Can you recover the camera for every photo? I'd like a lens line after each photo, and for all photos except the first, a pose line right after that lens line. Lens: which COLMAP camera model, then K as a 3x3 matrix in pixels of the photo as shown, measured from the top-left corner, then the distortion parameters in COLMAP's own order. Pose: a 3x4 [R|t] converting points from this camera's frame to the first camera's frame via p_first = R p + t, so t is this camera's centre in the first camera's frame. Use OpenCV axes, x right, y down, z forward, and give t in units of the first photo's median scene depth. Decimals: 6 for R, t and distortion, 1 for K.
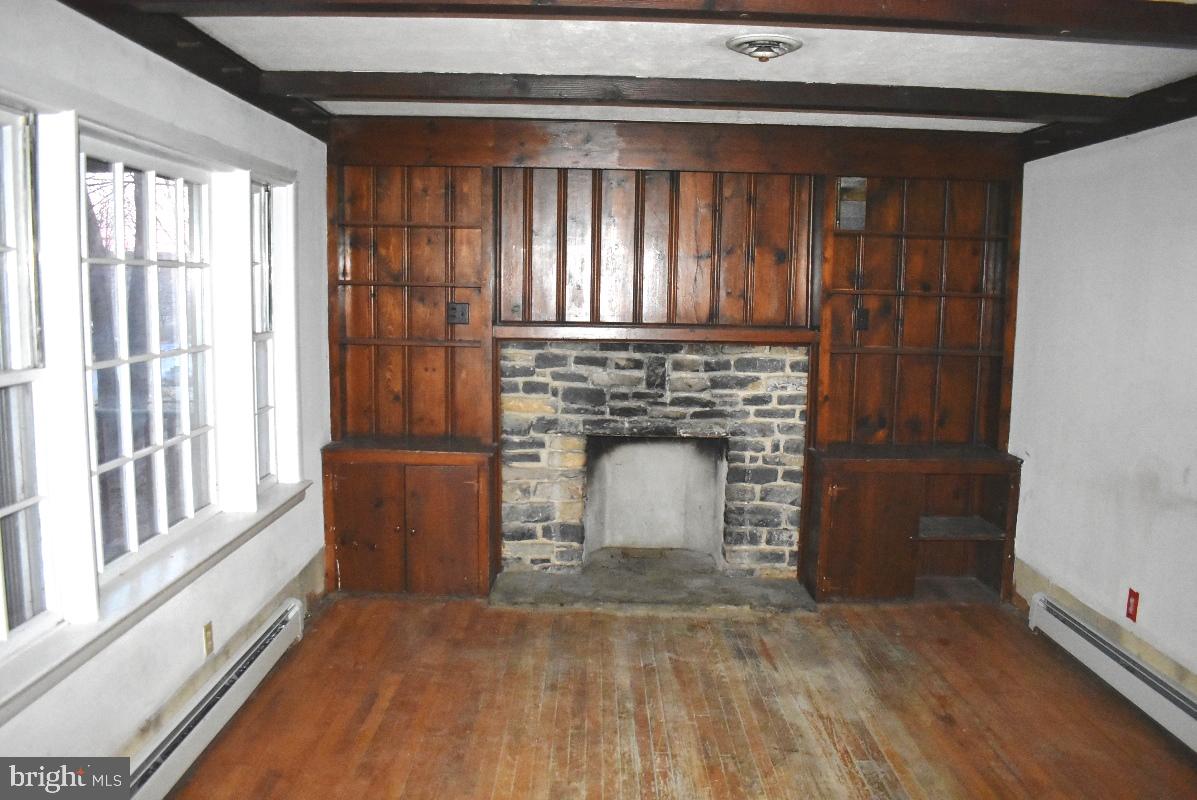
lens RADIAL K [[931.8, 0, 597.4], [0, 931.8, 397.4], [0, 0, 1]] dist [-0.100527, 0.018259]
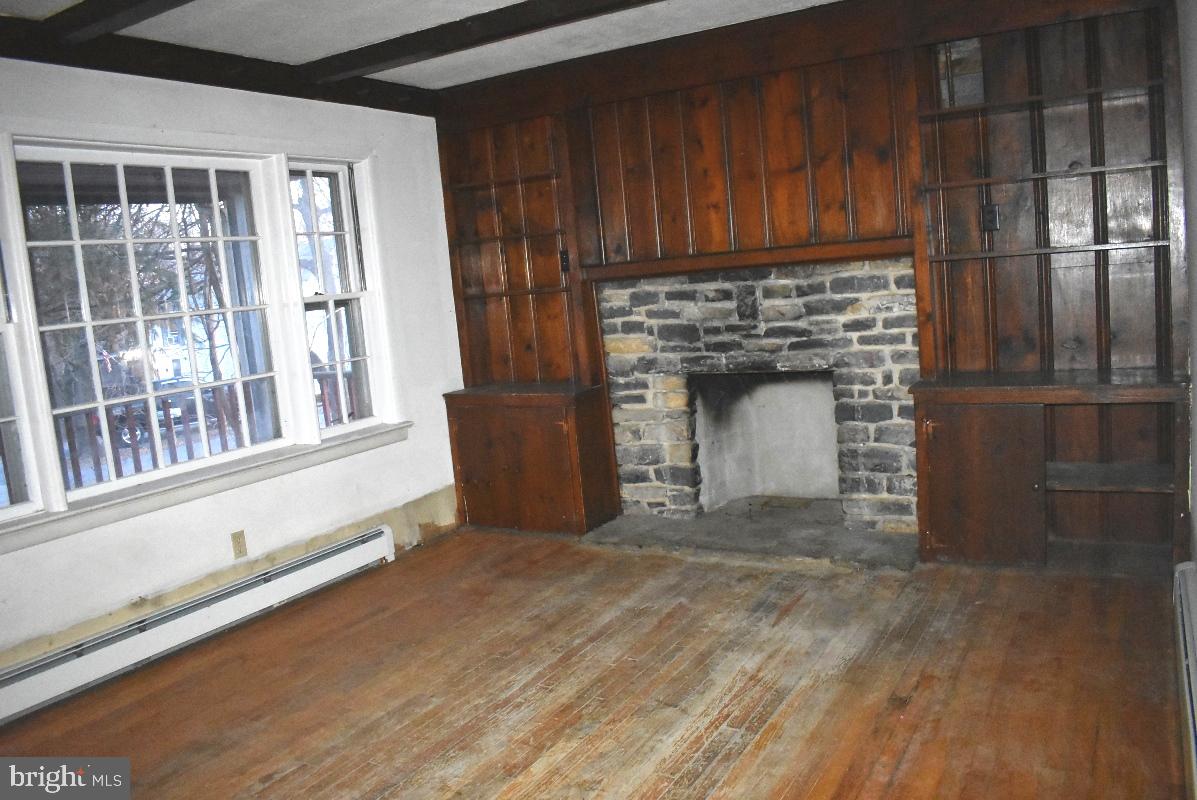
lens RADIAL K [[931.8, 0, 599.9], [0, 931.8, 404.0], [0, 0, 1]] dist [-0.100527, 0.018259]
pose [[0.856059, -0.025287, -0.516259, 0.410087], [0.043654, 0.998771, 0.023467, 0.045899], [0.515032, -0.042626, 0.856111, 0.137573]]
